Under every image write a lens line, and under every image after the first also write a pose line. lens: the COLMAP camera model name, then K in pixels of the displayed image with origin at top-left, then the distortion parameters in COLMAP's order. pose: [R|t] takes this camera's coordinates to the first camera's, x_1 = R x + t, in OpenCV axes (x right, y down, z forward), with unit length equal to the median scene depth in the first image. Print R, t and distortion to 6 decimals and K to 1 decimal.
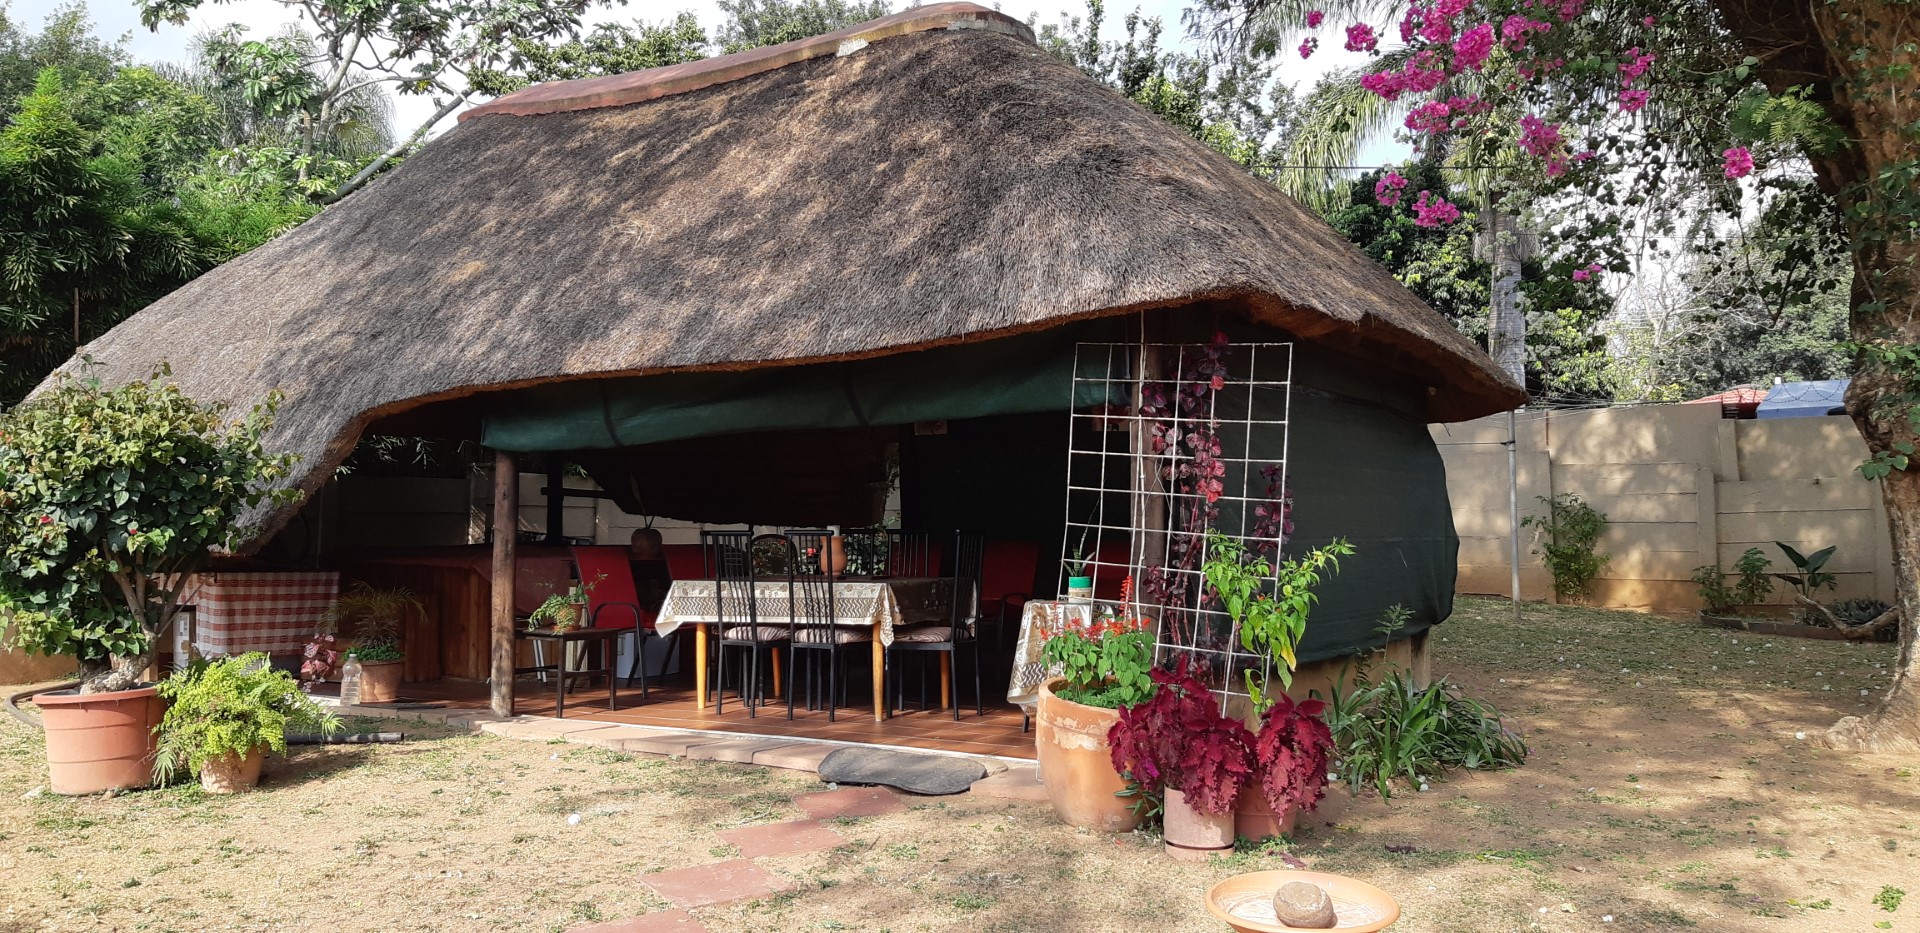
lens RADIAL K [[1479.6, 0, 948.4], [0, 1479.6, 473.3], [0, 0, 1]] dist [0.112893, -0.209579]
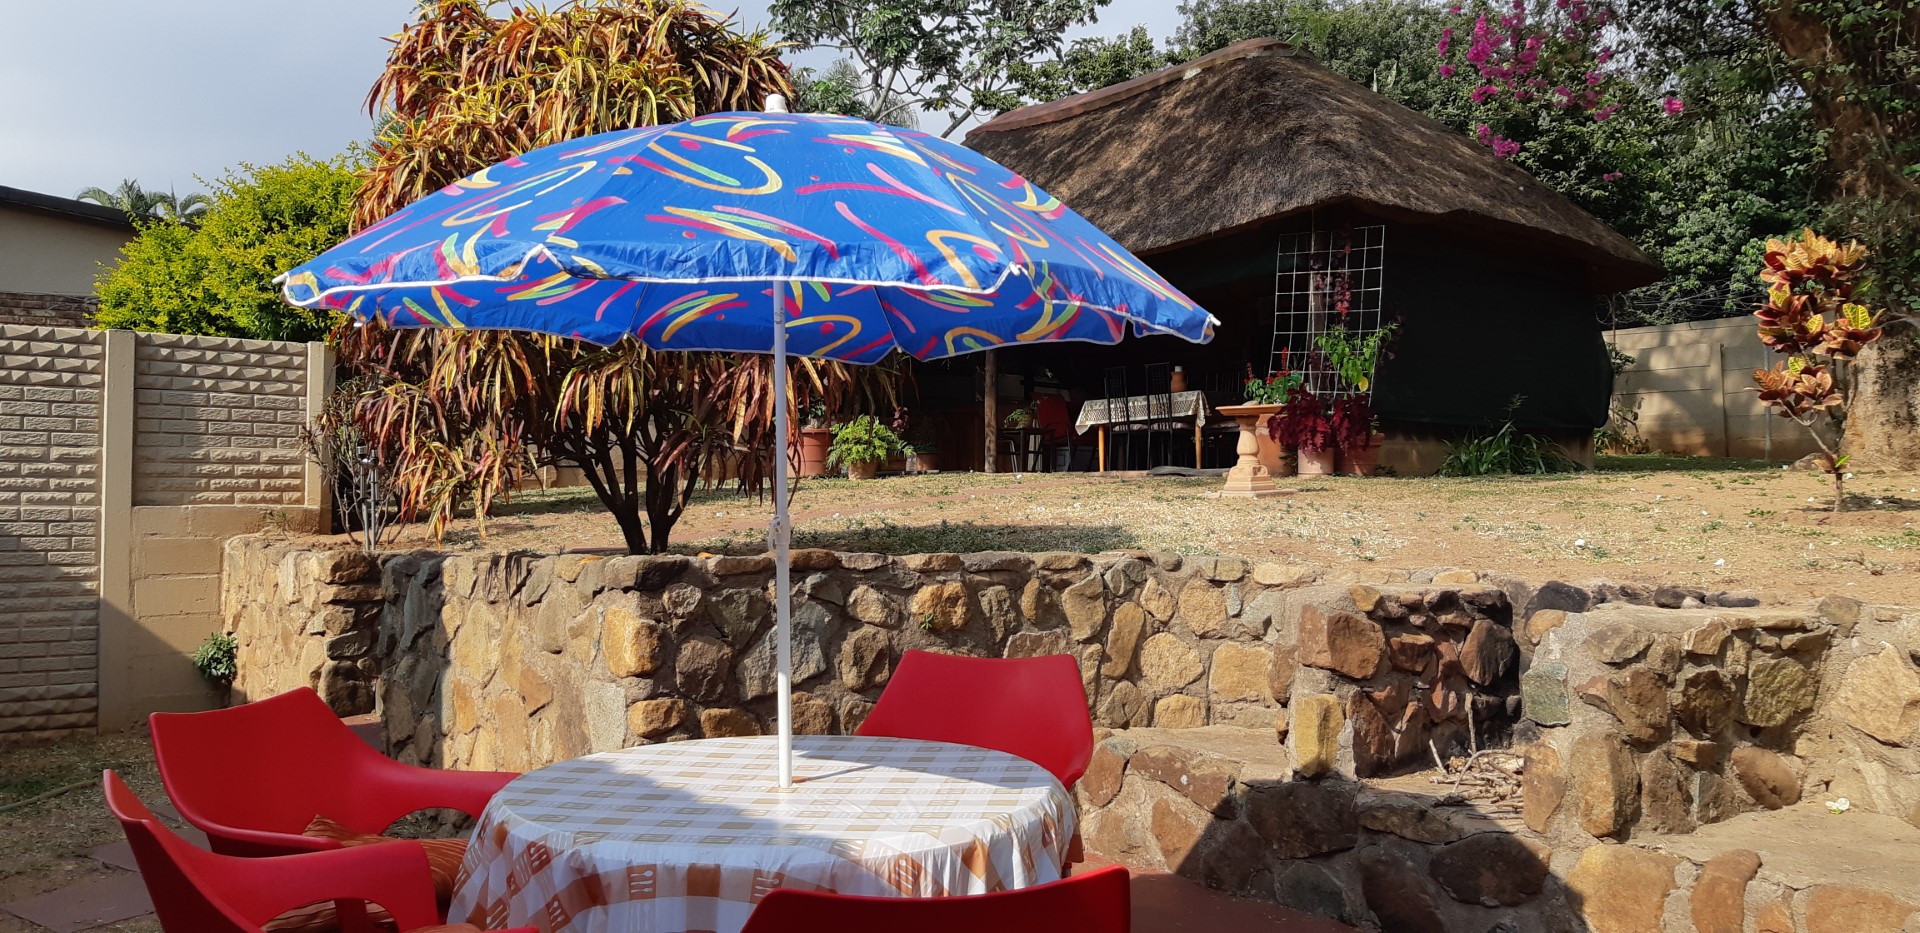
lens RADIAL K [[1479.6, 0, 948.4], [0, 1479.6, 473.3], [0, 0, 1]] dist [0.112893, -0.209579]
pose [[0.945701, -0.002571, -0.325026, 0.231281], [0.006618, 0.999914, 0.011347, 0.144098], [0.324969, -0.012882, 0.945637, -0.696395]]
